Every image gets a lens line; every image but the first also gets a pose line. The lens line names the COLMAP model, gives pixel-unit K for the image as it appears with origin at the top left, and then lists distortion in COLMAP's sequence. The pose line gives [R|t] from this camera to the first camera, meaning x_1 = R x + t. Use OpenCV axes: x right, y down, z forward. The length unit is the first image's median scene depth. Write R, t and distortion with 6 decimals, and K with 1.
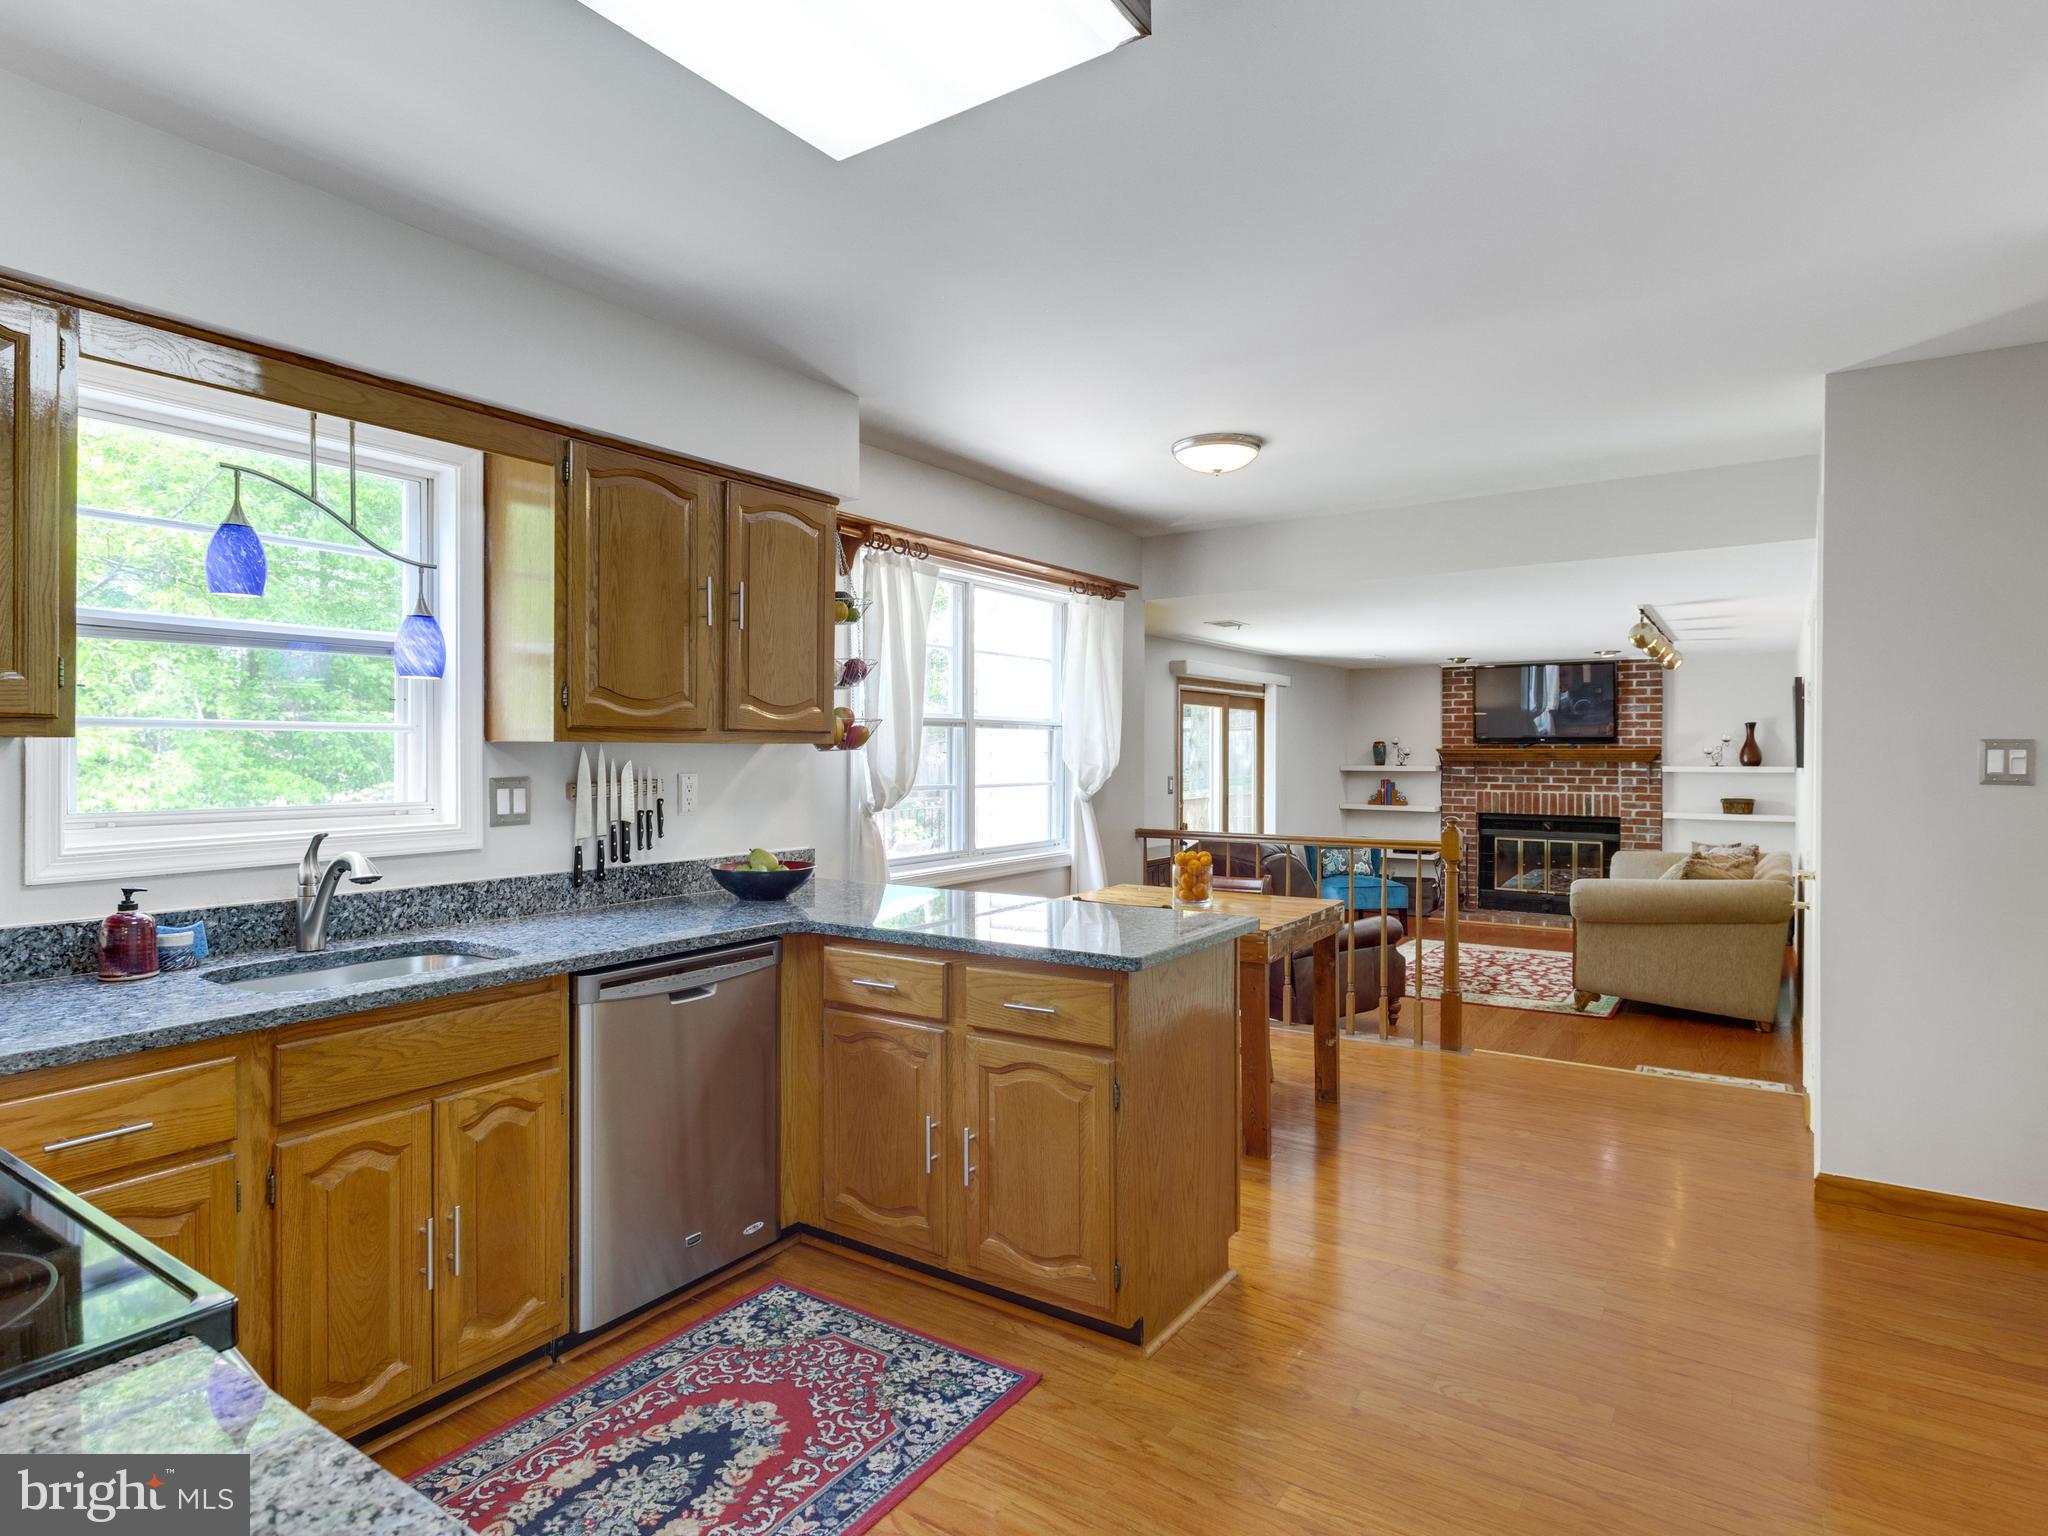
lens RADIAL K [[1115.7, 0, 1023.3], [0, 1115.7, 762.4], [0, 0, 1]] dist [0.005432, -0.007017]
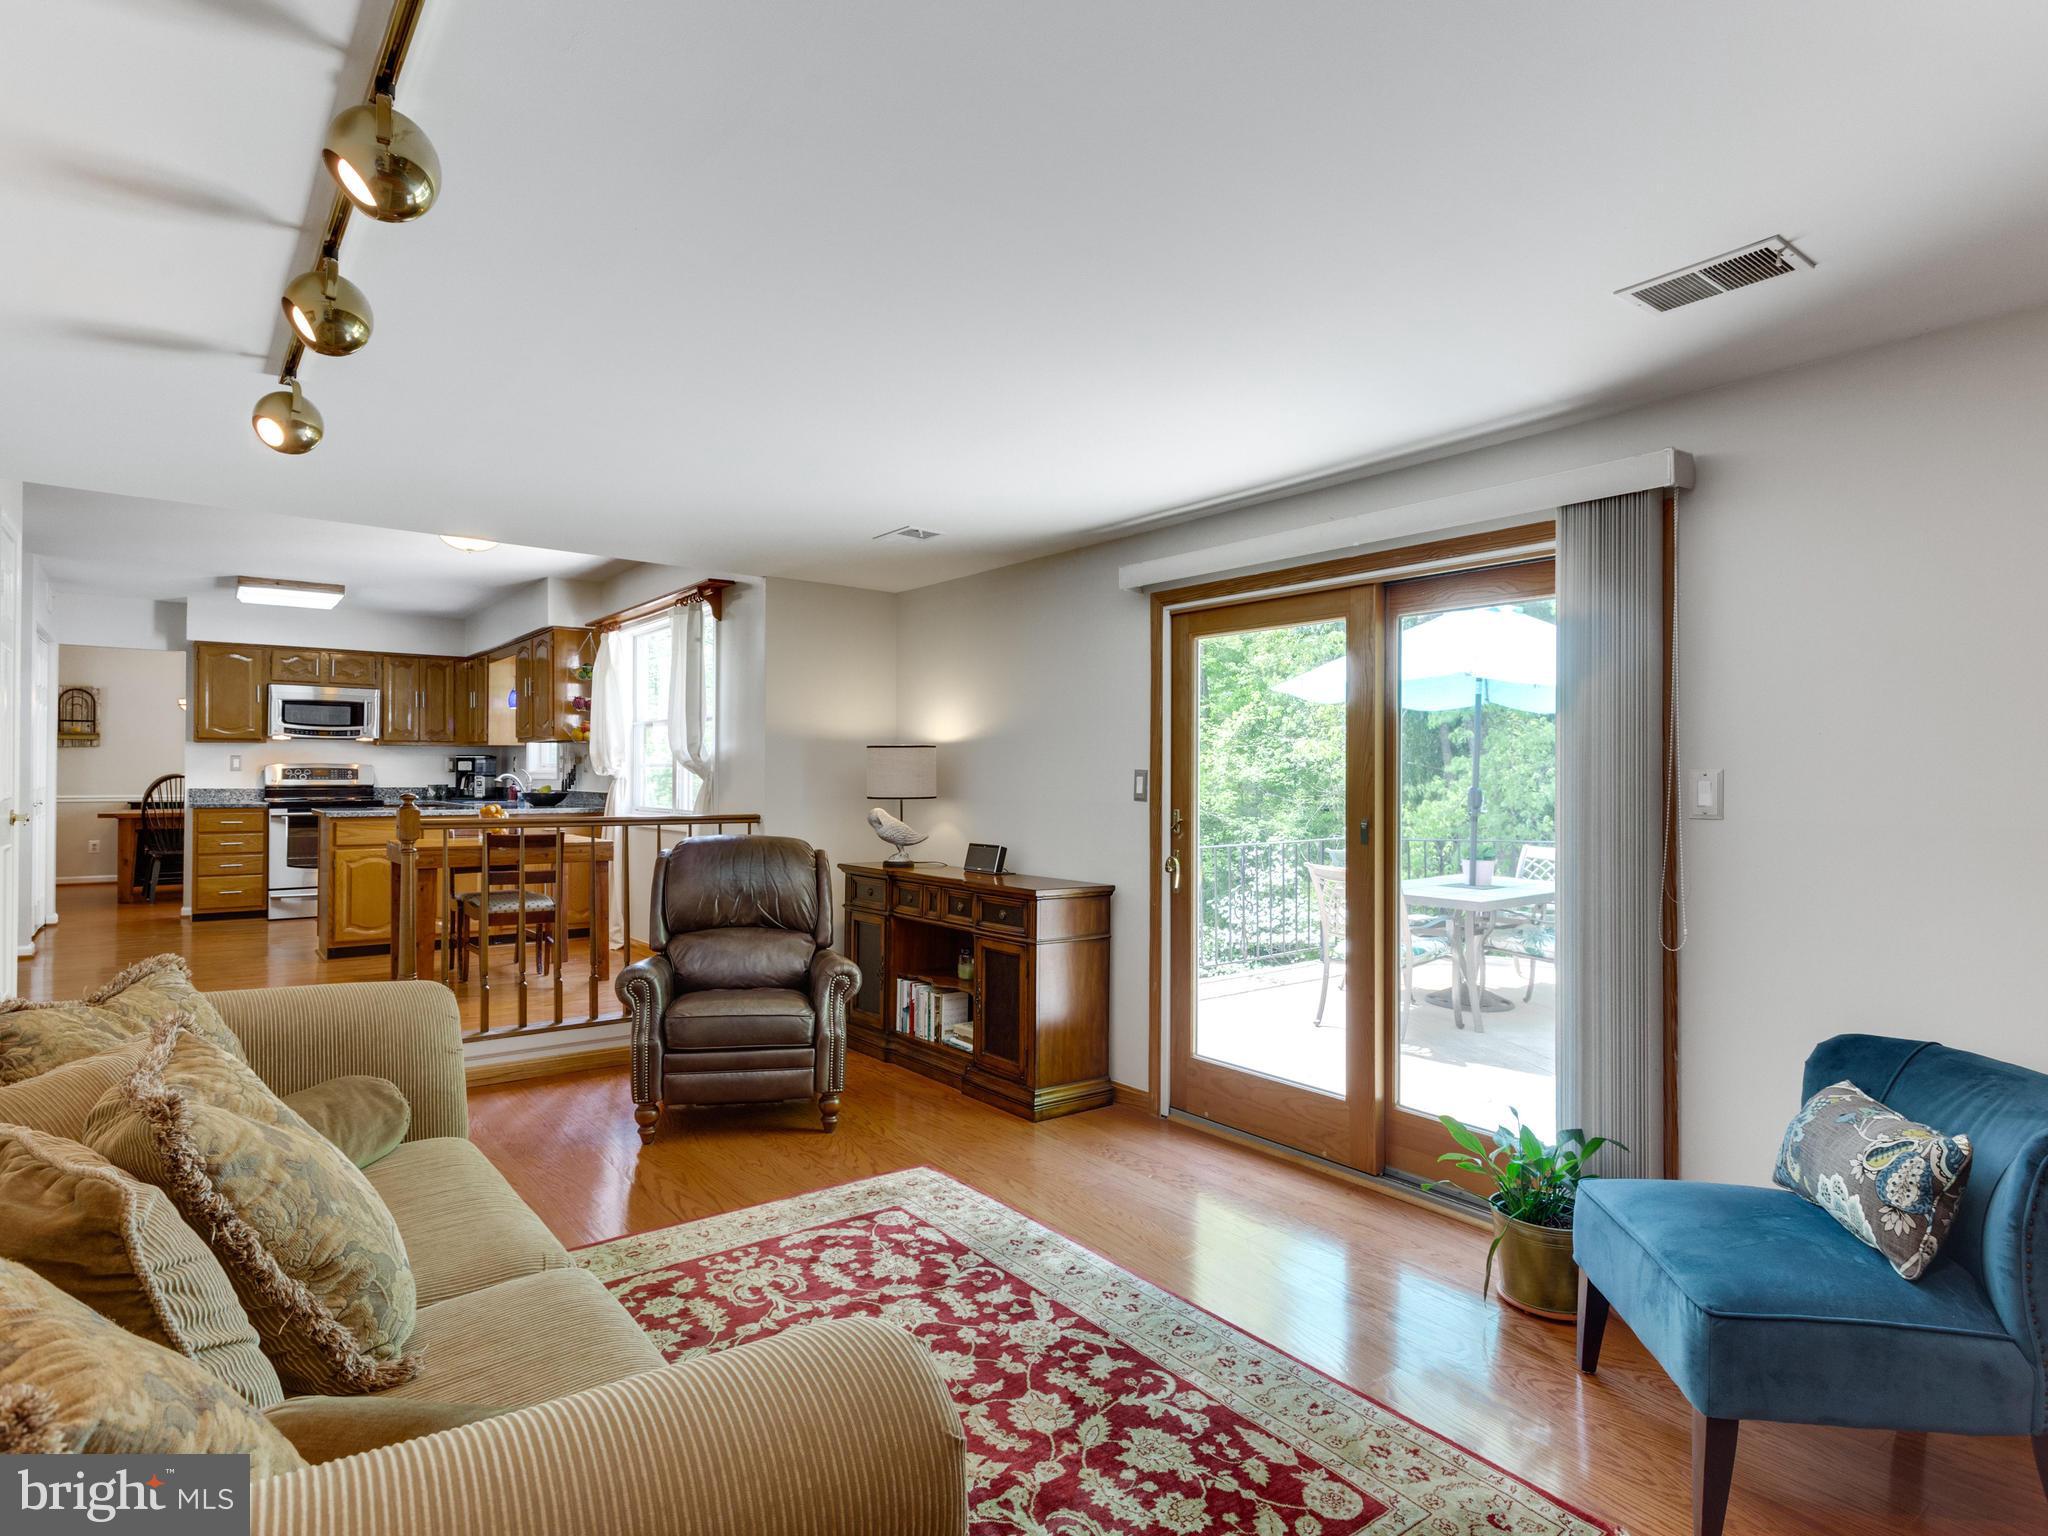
lens RADIAL K [[1115.7, 0, 1012.3], [0, 1115.7, 756.3], [0, 0, 1]] dist [0.005432, -0.007017]
pose [[-0.334281, -0.015659, -0.942343, 1.684815], [-0.013996, 0.999834, -0.011649, 0.029697], [0.942370, 0.009295, -0.334444, 2.758992]]
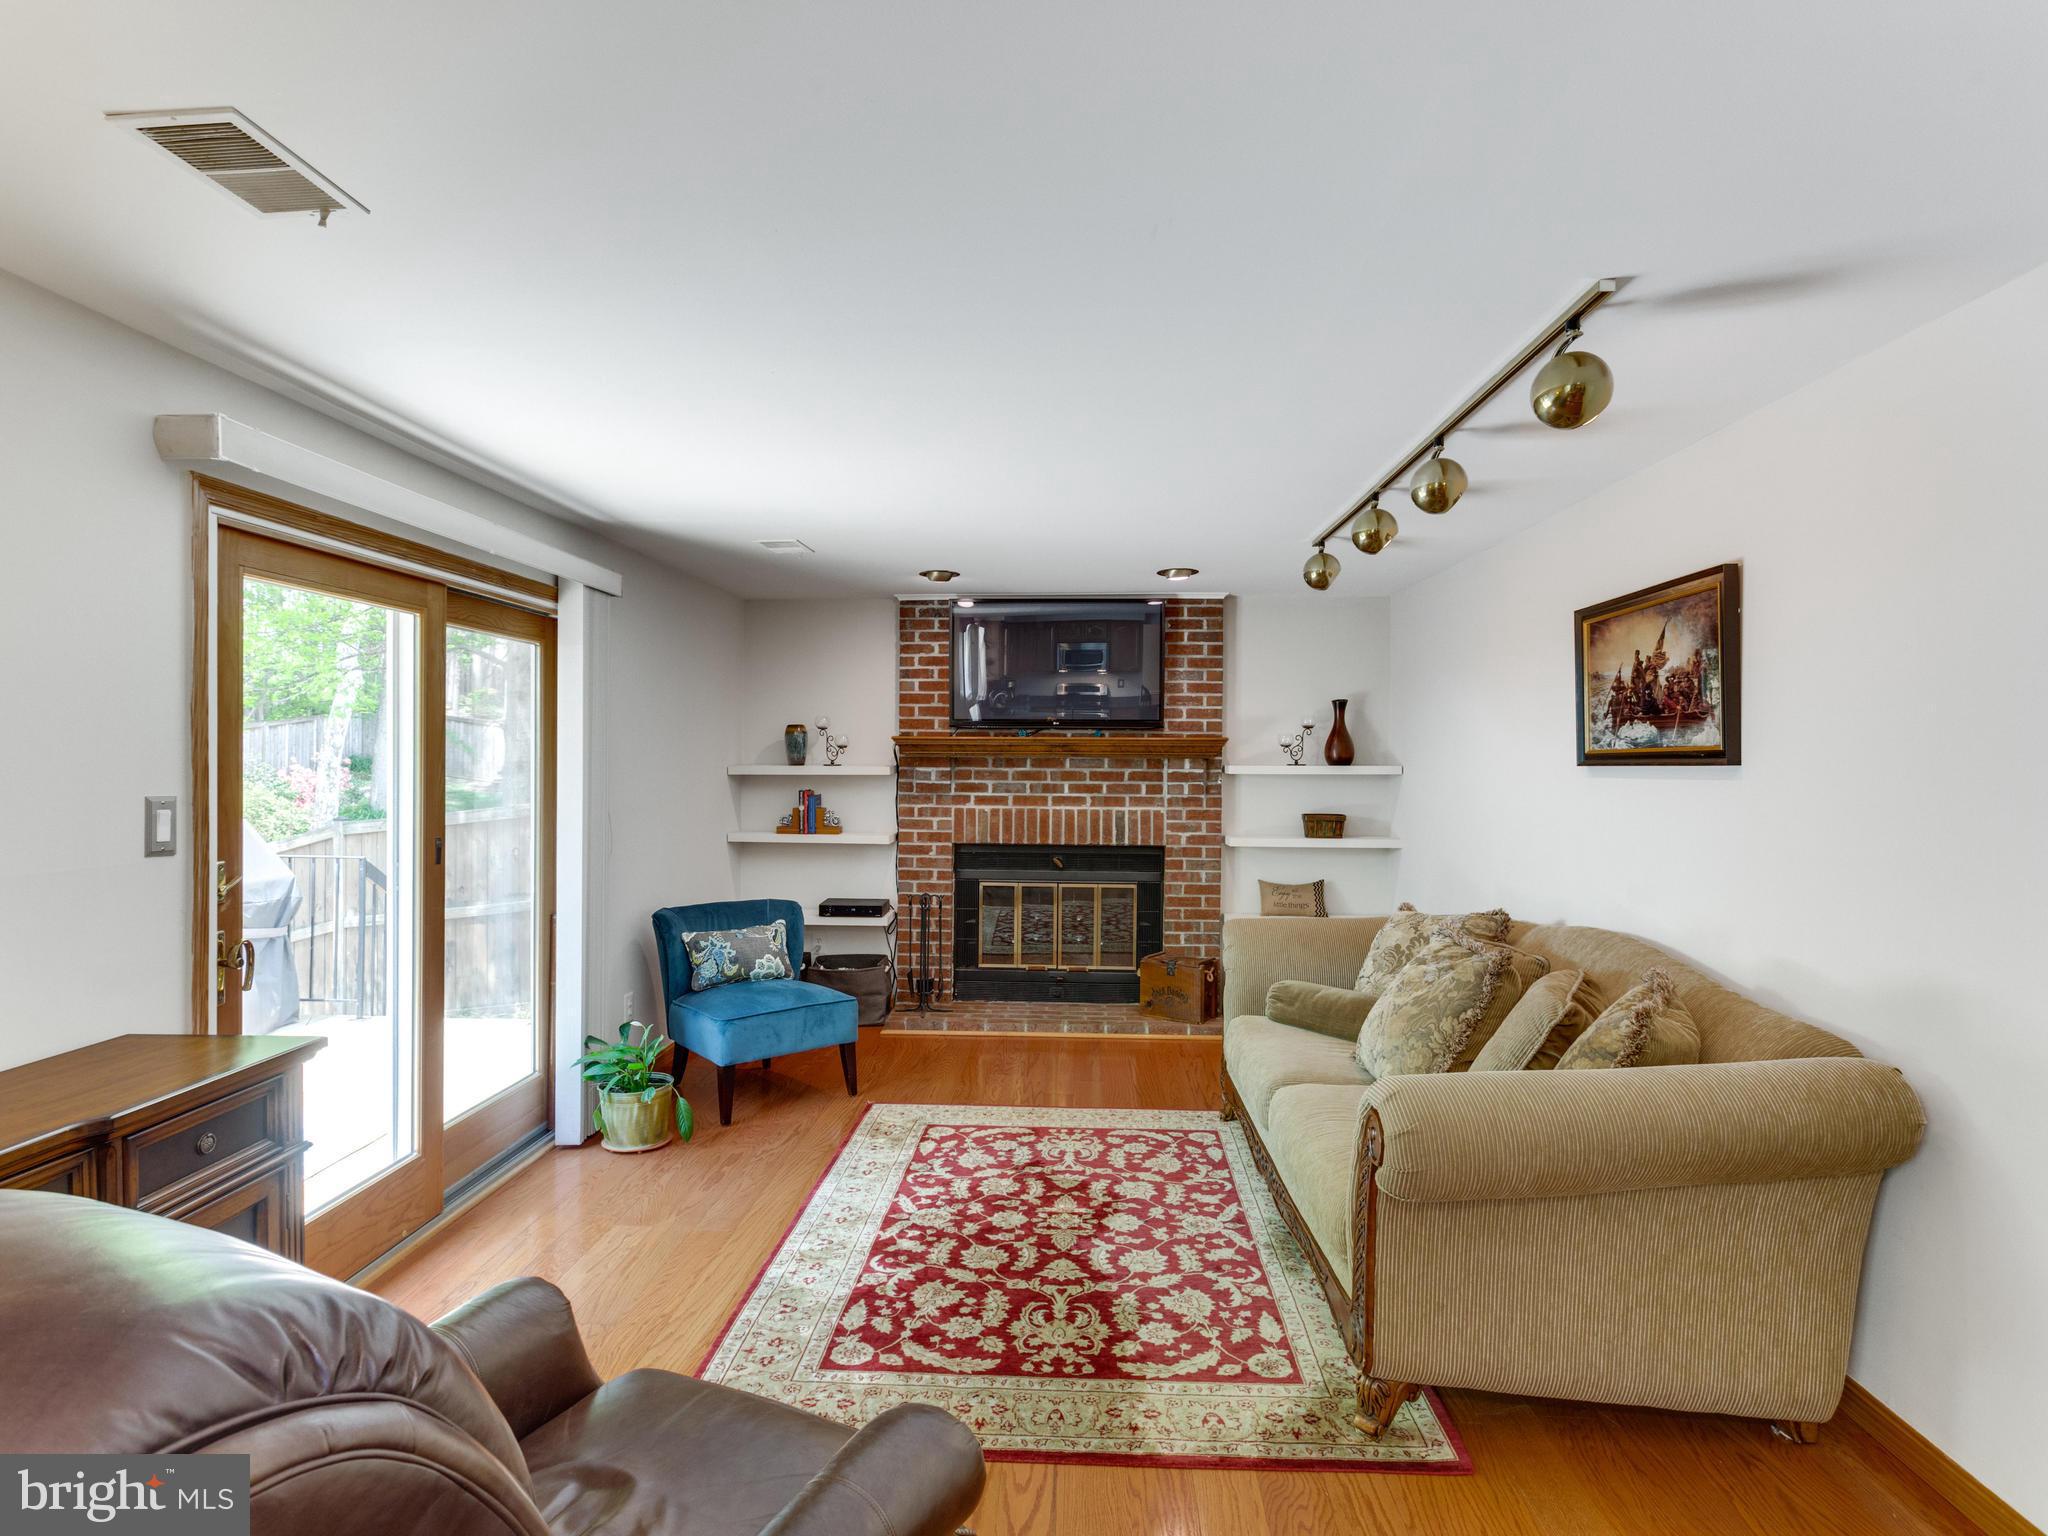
lens RADIAL K [[1115.7, 0, 1030.7], [0, 1115.7, 755.4], [0, 0, 1]] dist [0.005432, -0.007017]
pose [[0.858134, 0.003303, 0.513415, 0.442486], [0.001109, 0.999965, -0.008287, 0.008496], [-0.513425, 0.007681, 0.858100, 1.542455]]
